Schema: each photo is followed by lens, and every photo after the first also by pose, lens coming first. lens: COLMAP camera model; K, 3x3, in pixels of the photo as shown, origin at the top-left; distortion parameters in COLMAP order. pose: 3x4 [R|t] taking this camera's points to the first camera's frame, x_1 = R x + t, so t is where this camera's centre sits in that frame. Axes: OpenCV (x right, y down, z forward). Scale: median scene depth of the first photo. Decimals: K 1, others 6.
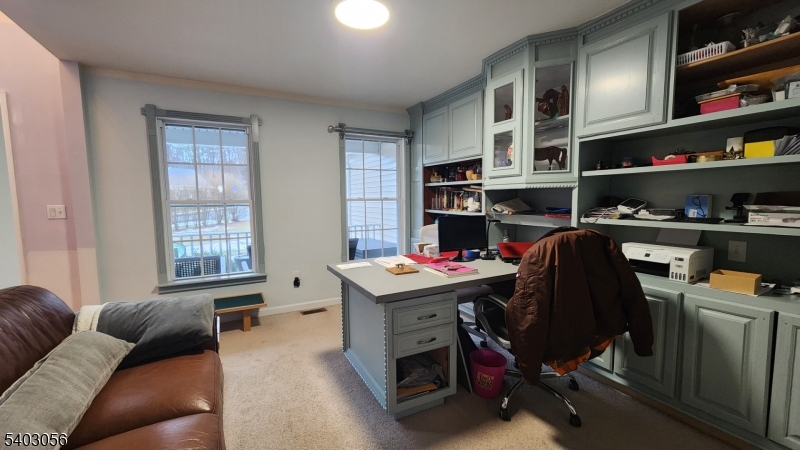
lens RADIAL K [[328.4, 0, 400.9], [0, 328.4, 226.6], [0, 0, 1]] dist [-0.004711, 0.000330]
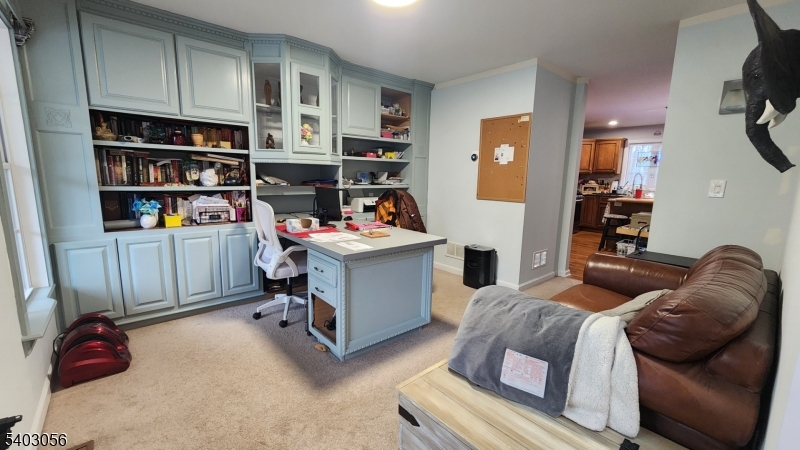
lens RADIAL K [[328.4, 0, 400.9], [0, 328.4, 226.1], [0, 0, 1]] dist [-0.004711, 0.000330]
pose [[-0.232995, -0.144700, 0.961652, -0.802804], [0.064822, 0.984358, 0.163822, -0.057494], [-0.970315, 0.100506, -0.219971, 0.830920]]
